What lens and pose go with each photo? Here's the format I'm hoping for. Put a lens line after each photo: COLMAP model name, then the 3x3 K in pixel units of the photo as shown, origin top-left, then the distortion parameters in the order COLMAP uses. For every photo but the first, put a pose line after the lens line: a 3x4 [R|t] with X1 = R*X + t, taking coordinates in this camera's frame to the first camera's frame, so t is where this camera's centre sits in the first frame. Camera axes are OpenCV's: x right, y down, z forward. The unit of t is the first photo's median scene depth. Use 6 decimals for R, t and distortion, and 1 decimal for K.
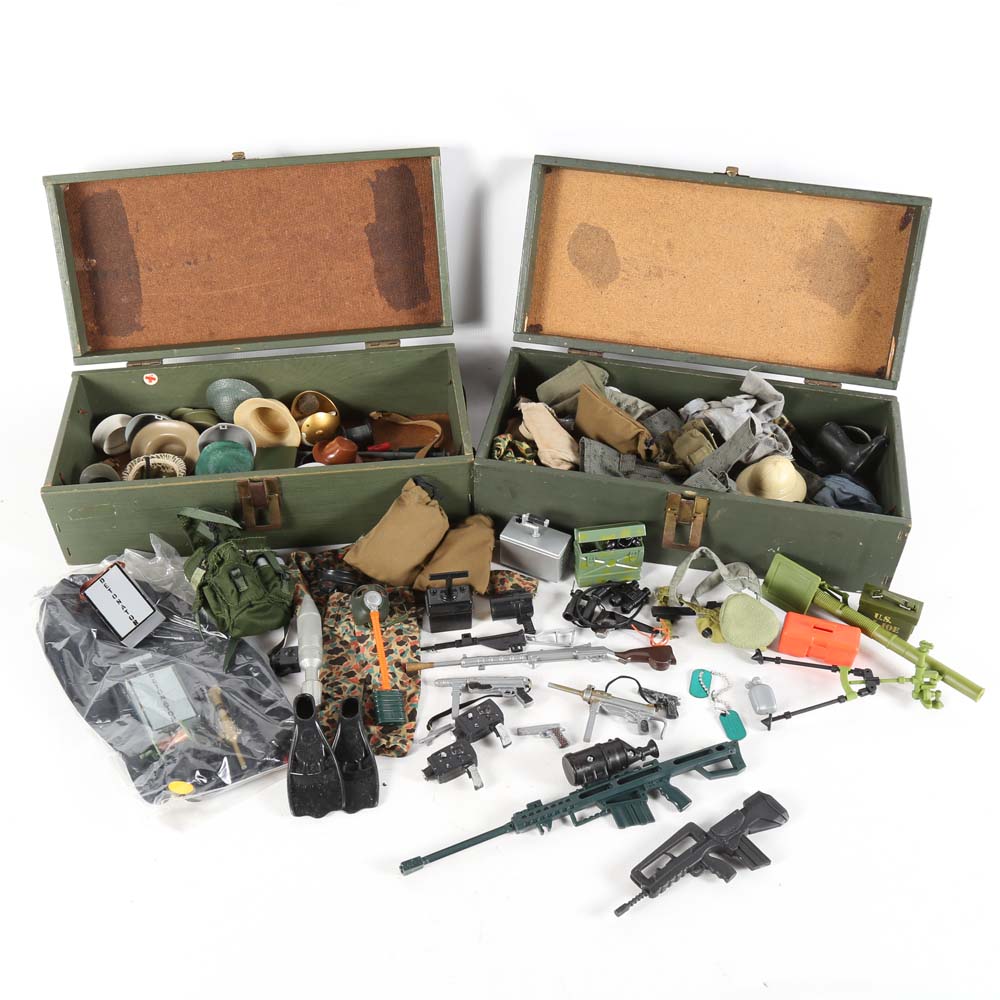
lens RADIAL K [[1117.2, 0, 491.0], [0, 1117.2, 514.6], [0, 0, 1]] dist [-0.120911, 0.000000]
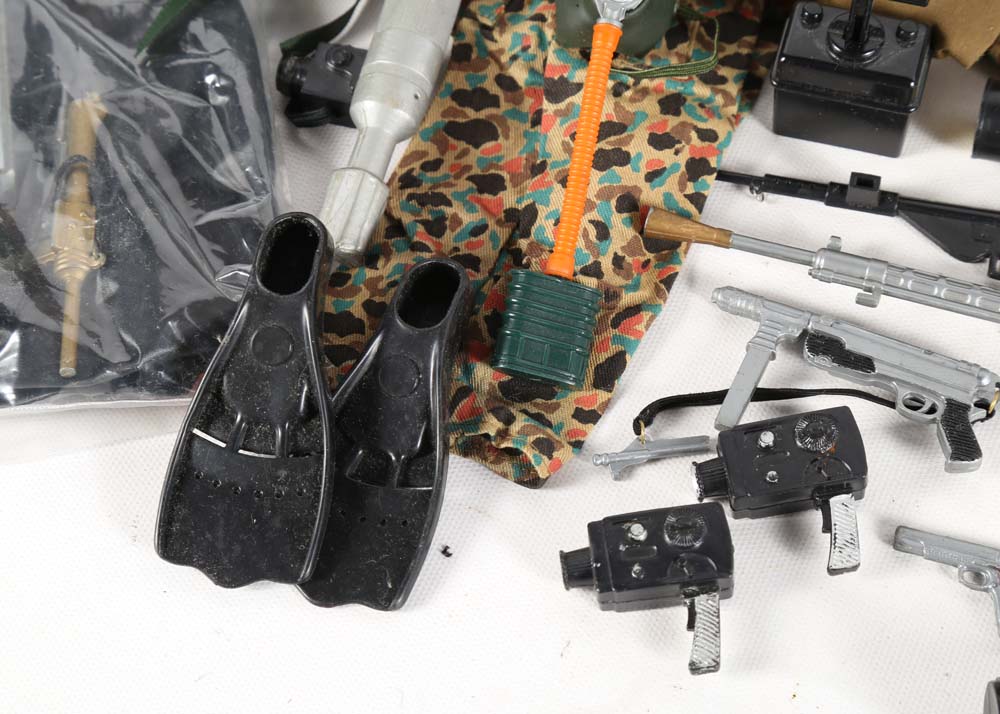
lens RADIAL K [[2491.0, 0, 497.9], [0, 2491.0, 355.1], [0, 0, 1]] dist [0.345529, 0.000000]
pose [[0.912791, 0.340356, -0.225765, 0.060424], [-0.256670, 0.908004, 0.331134, -0.056304], [0.317698, -0.244309, 0.916177, 0.294565]]
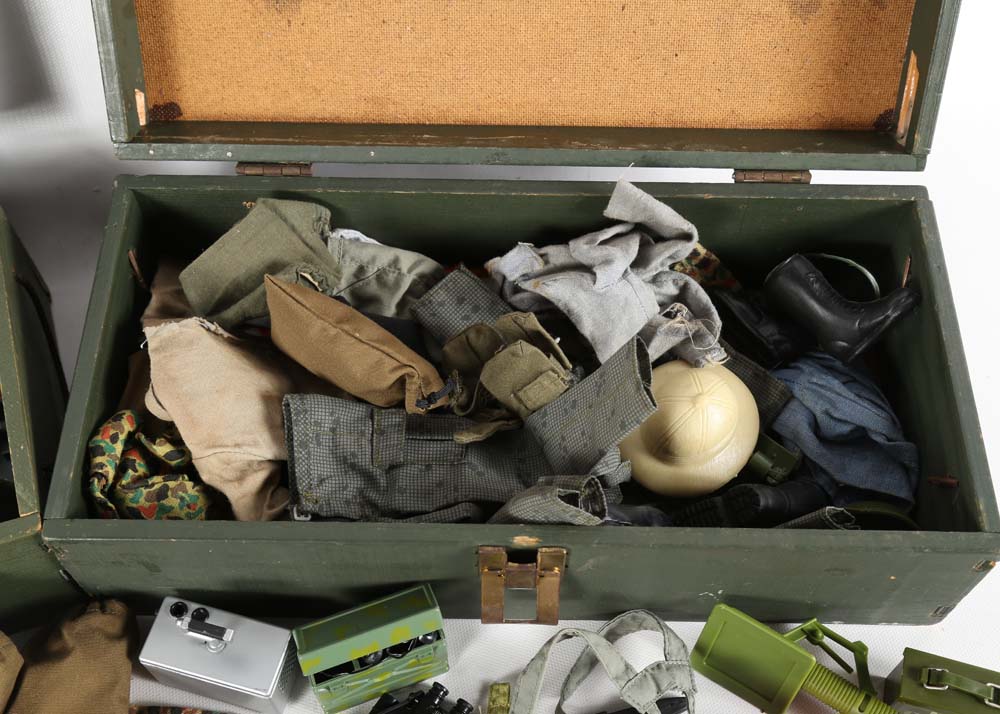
lens RADIAL K [[1239.6, 0, 503.0], [0, 1239.6, 361.5], [0, 0, 1]] dist [0.020955, 0.000000]
pose [[0.980687, -0.165593, 0.104079, 0.129357], [0.130046, 0.949545, 0.285399, -0.238241], [-0.146088, -0.266352, 0.952741, 0.535721]]
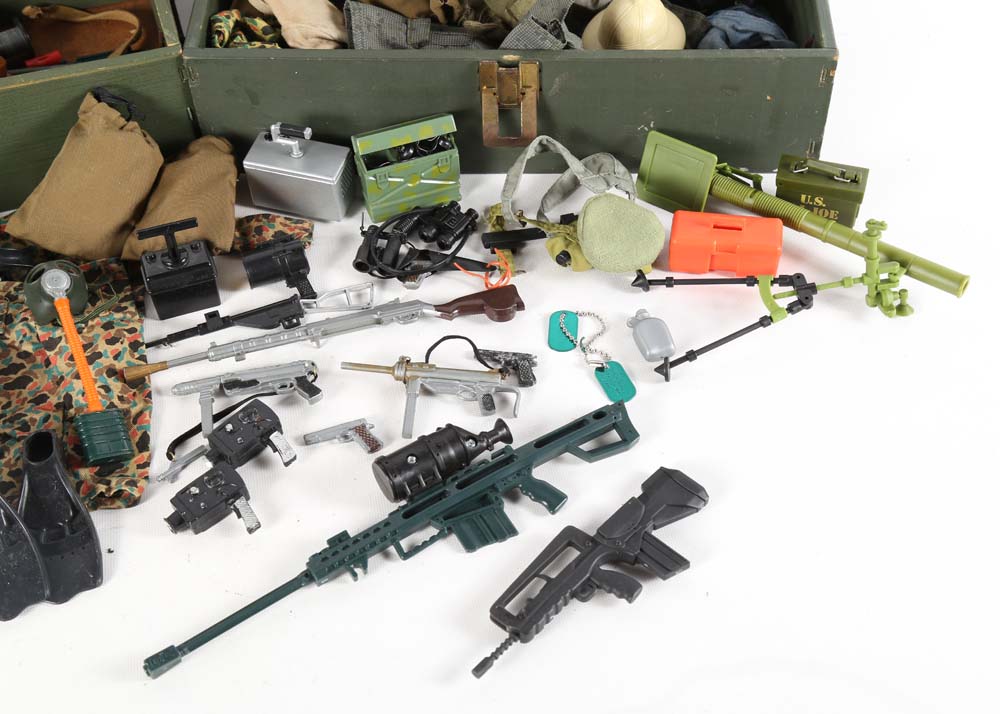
lens RADIAL K [[1490.2, 0, 538.0], [0, 1490.2, 360.4], [0, 0, 1]] dist [0.108286, 0.000000]
pose [[0.980448, -0.157455, 0.118025, 0.058920], [0.142650, 0.981865, 0.124872, 0.050141], [-0.135546, -0.105594, 0.985128, 0.081916]]
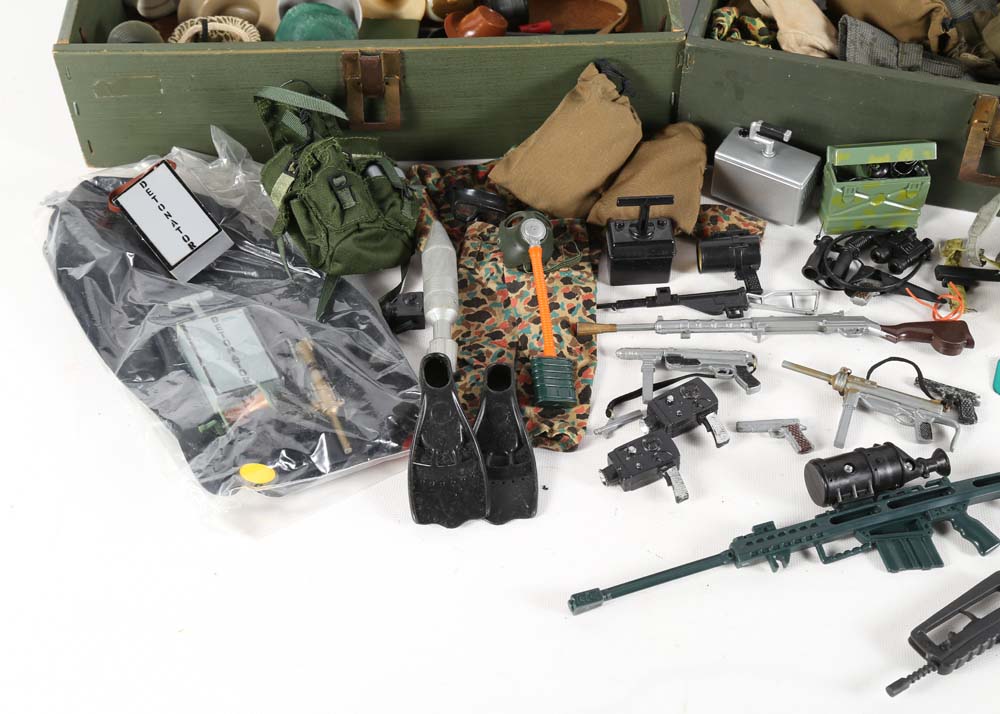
lens RADIAL K [[1490.2, 0, 492.8], [0, 1490.2, 355.5], [0, 0, 1]] dist [0.108286, 0.000000]
pose [[0.996382, 0.056999, -0.063041, -0.066373], [-0.050838, 0.994145, 0.095351, 0.064684], [0.068106, -0.091801, 0.993446, 0.061781]]
